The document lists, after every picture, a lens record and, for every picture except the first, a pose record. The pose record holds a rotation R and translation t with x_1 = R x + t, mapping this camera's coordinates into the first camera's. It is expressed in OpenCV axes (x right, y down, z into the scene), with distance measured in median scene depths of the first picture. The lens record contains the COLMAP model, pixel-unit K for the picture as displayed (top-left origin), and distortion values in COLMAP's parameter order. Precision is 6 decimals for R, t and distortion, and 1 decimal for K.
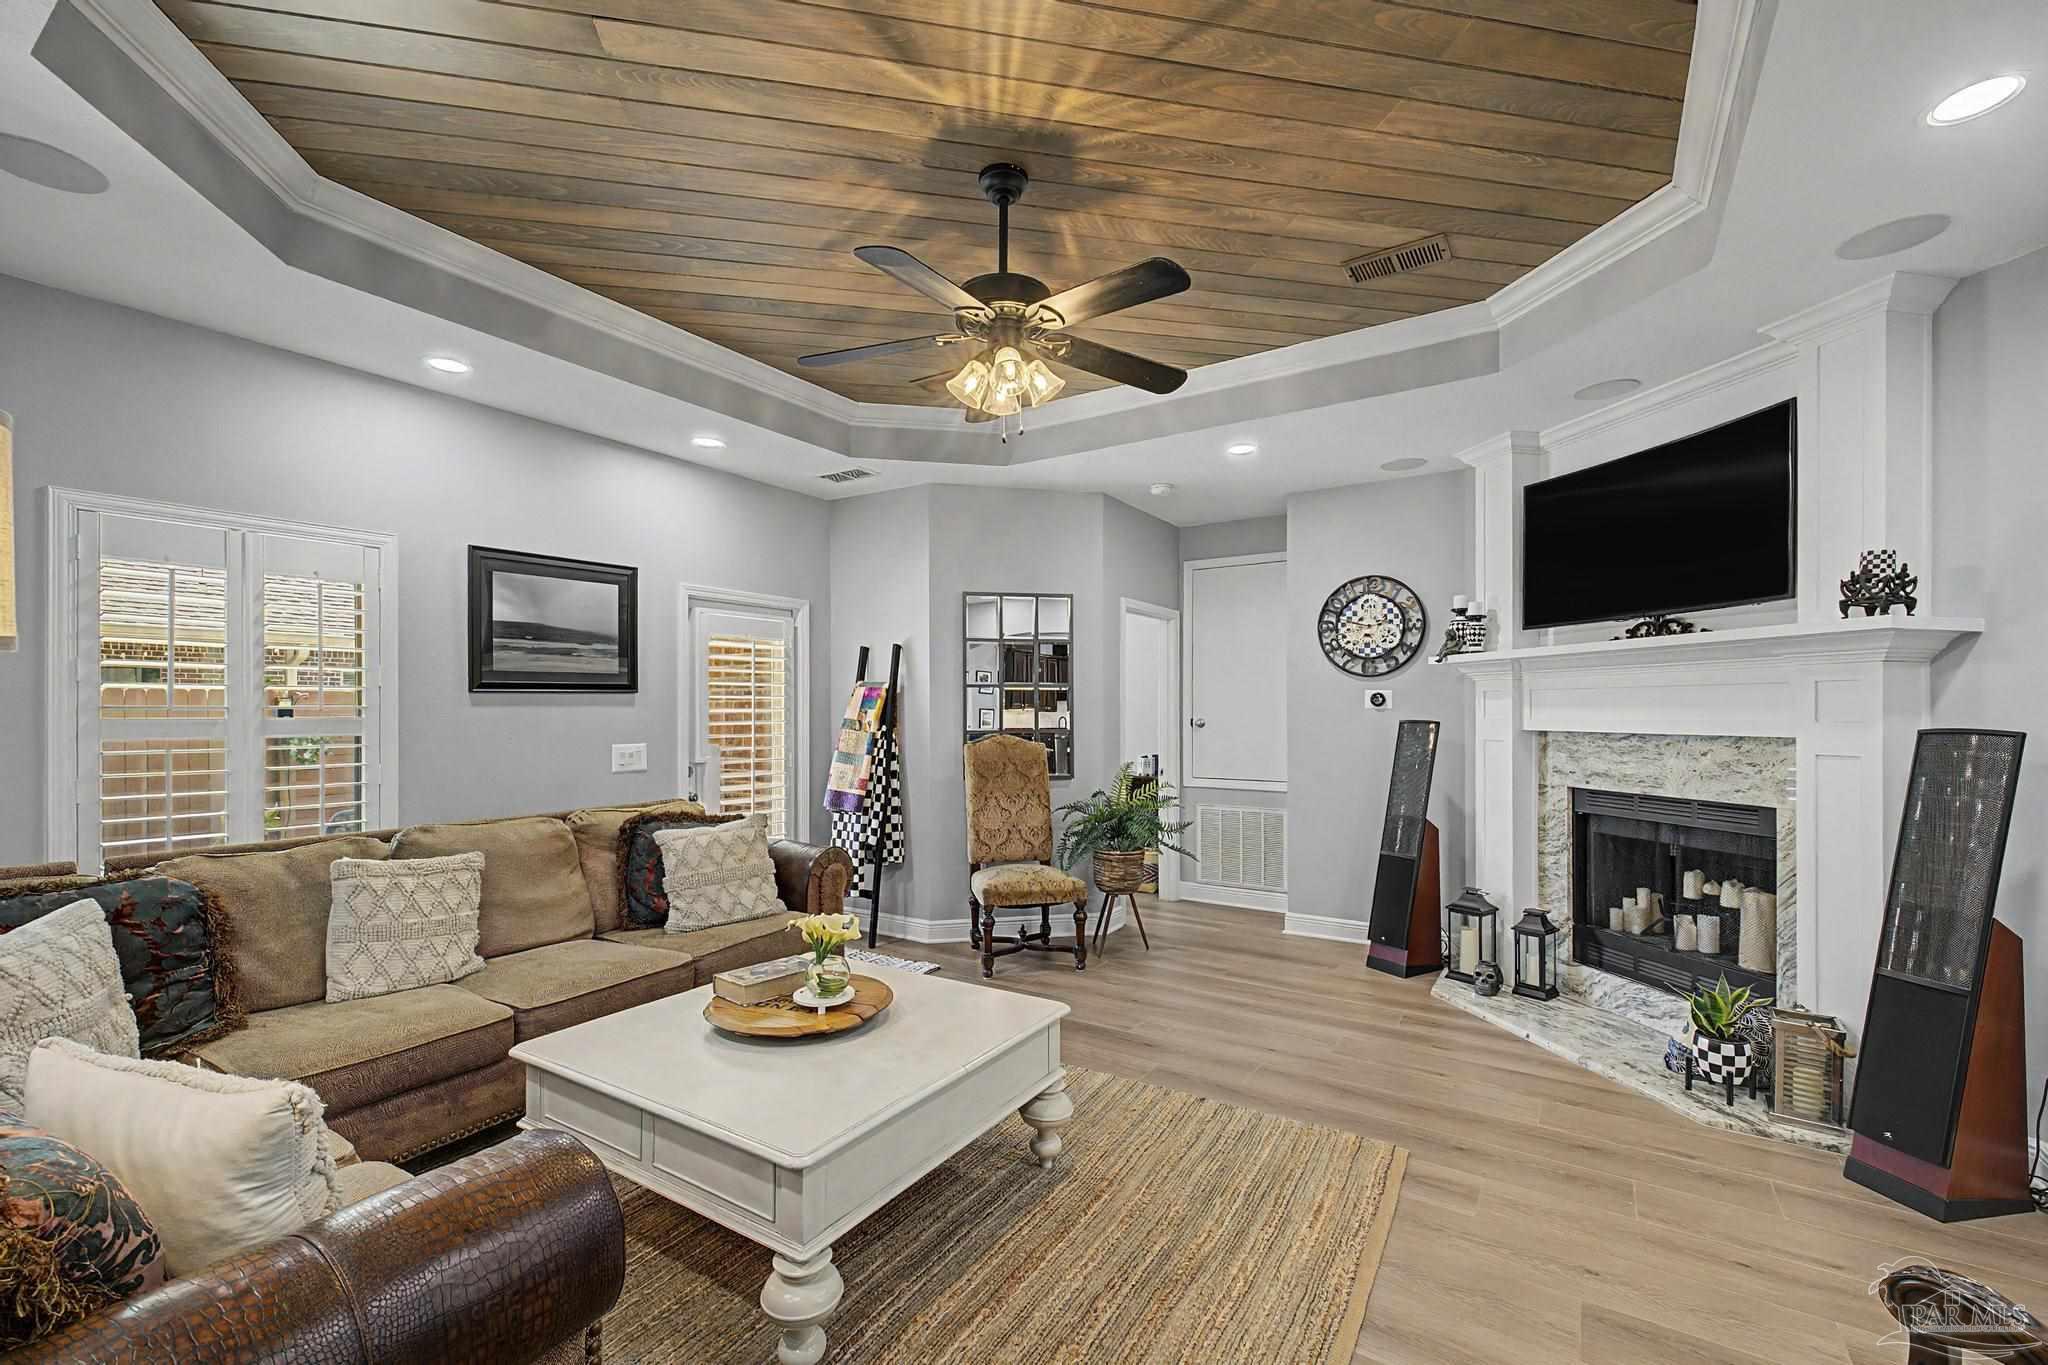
lens RADIAL K [[882.7, 0, 1013.6], [0, 882.7, 703.3], [0, 0, 1]] dist [0.018101, -0.000414]
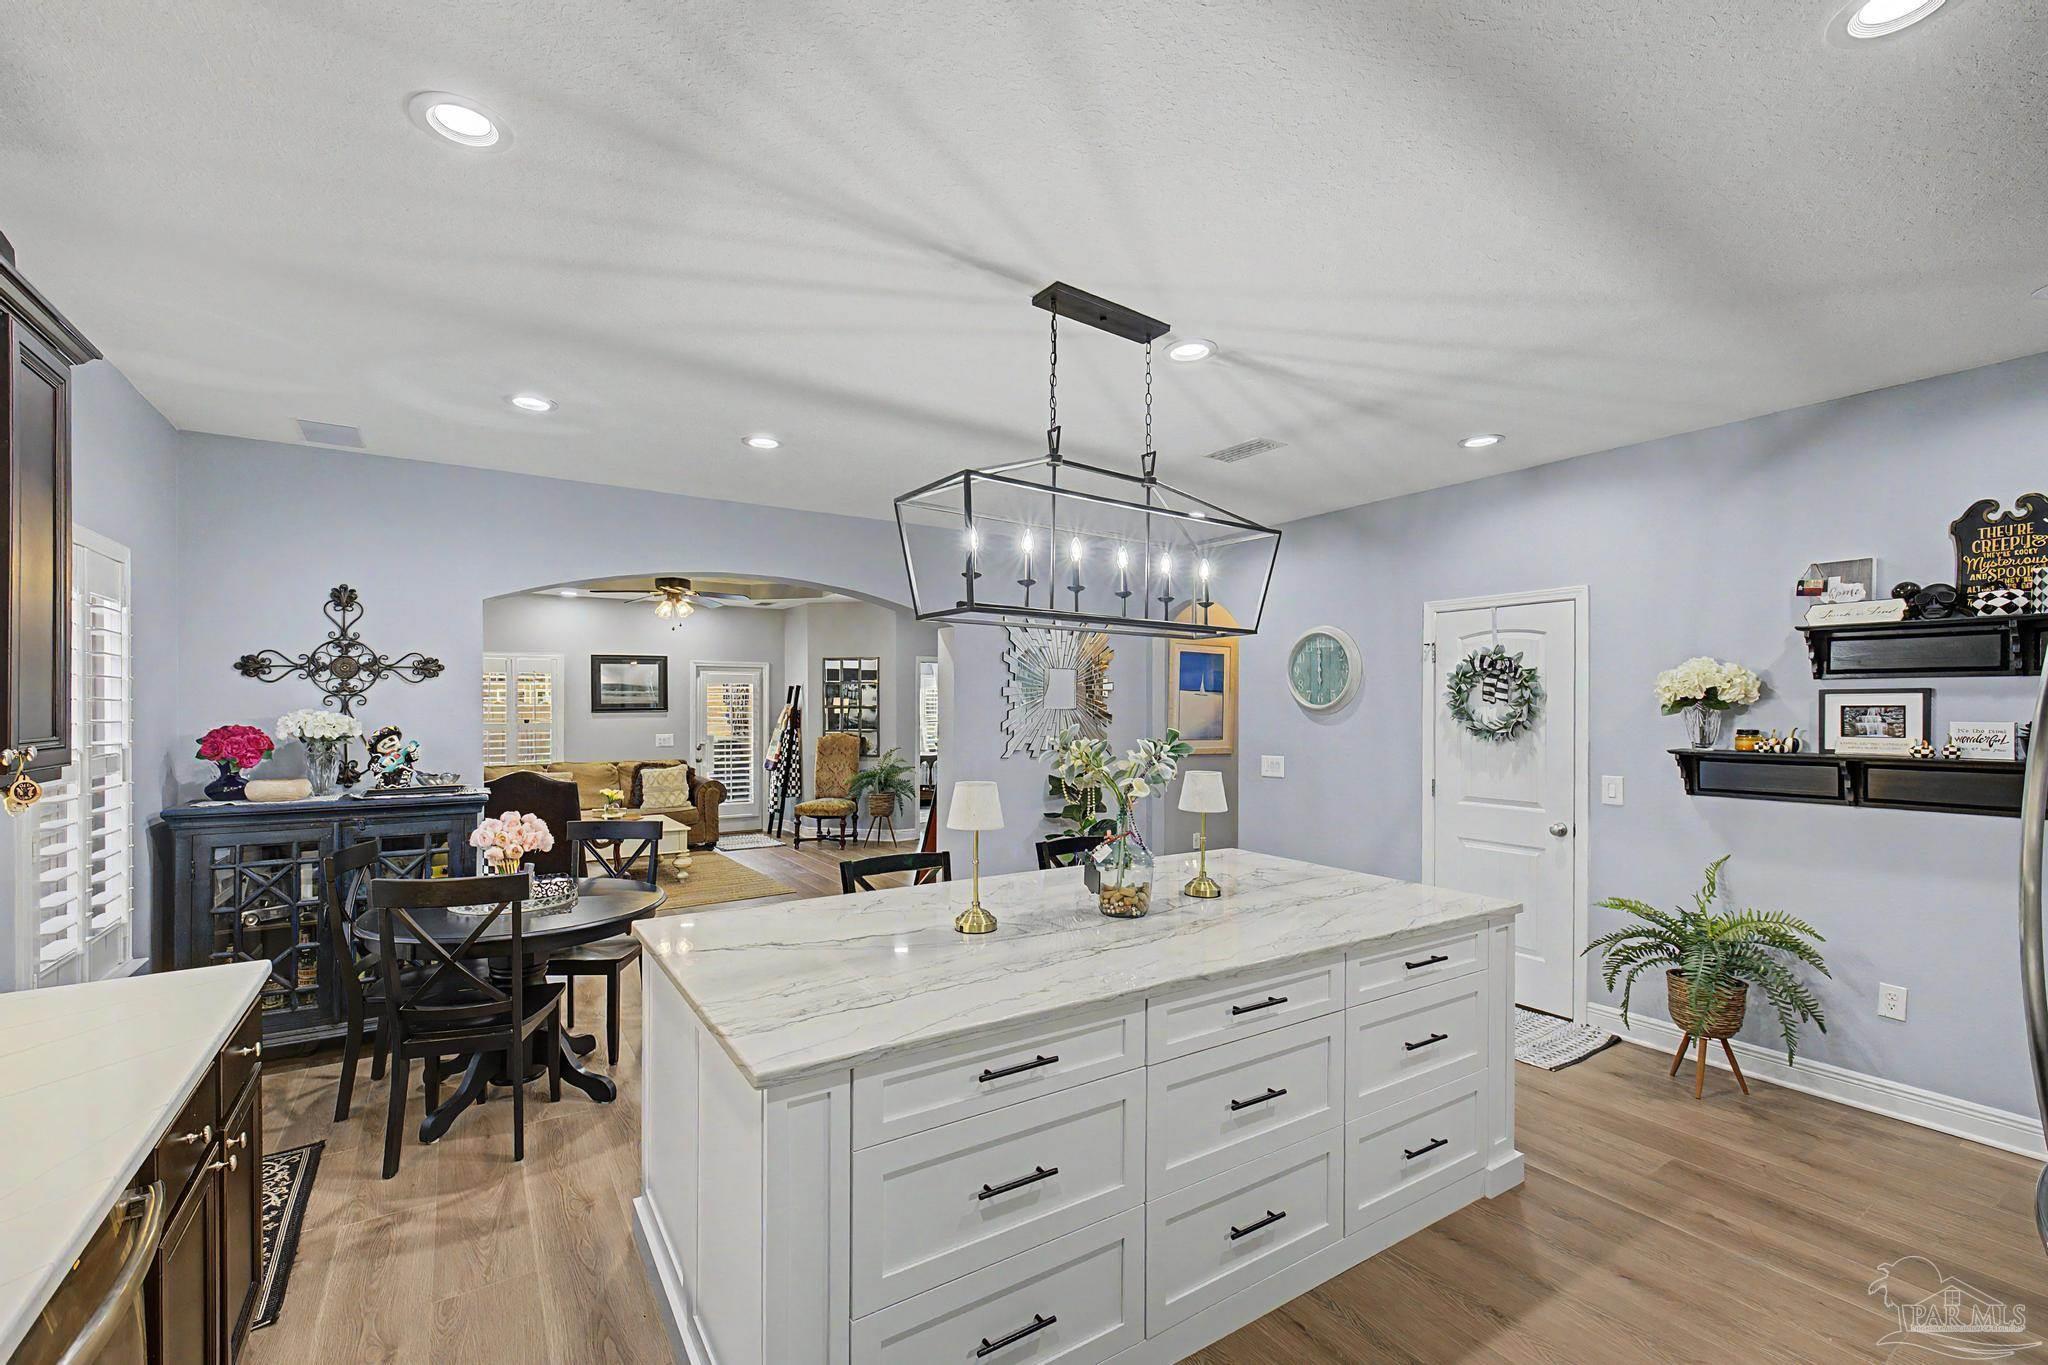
lens RADIAL K [[882.7, 0, 1020.8], [0, 882.7, 698.1], [0, 0, 1]] dist [0.018101, -0.000414]
pose [[0.908380, -0.004396, -0.418122, 1.415028], [0.002742, 0.999986, -0.004556, -0.035495], [0.418136, 0.002992, 0.908379, -0.711989]]
